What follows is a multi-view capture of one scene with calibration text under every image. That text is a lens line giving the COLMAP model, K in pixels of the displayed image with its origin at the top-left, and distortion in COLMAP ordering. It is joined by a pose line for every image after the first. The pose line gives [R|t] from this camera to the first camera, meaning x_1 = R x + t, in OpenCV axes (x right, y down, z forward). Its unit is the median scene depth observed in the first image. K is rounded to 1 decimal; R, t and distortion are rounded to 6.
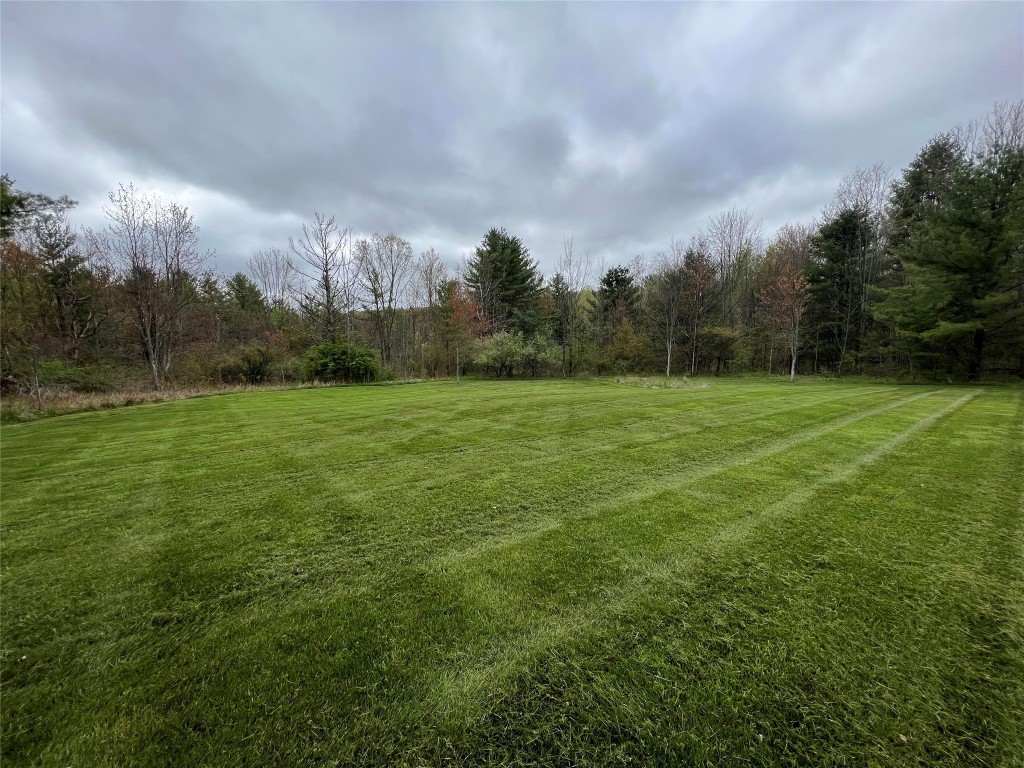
lens RADIAL K [[409.9, 0, 512.9], [0, 409.9, 385.3], [0, 0, 1]] dist [-0.000322, 0.000115]
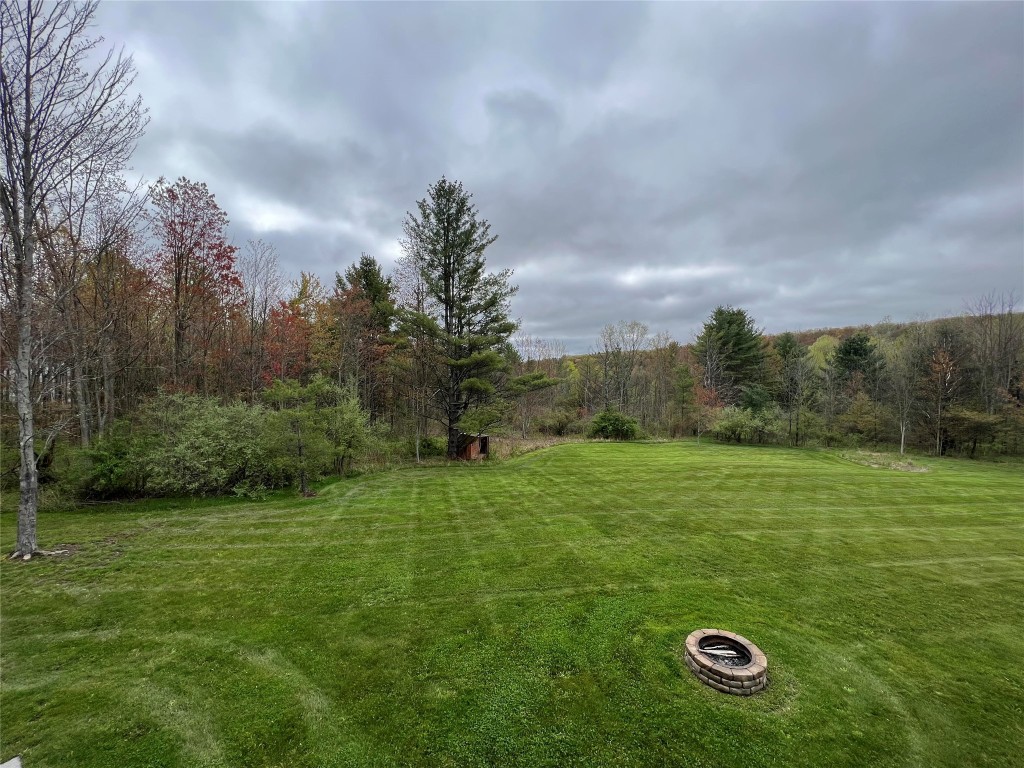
lens RADIAL K [[409.9, 0, 512.9], [0, 409.9, 385.3], [0, 0, 1]] dist [-0.000322, 0.000115]
pose [[0.886217, 0.018483, -0.462901, -0.042590], [-0.063360, 0.994650, -0.081587, -0.047899], [0.458916, 0.101633, 0.882648, -0.451815]]
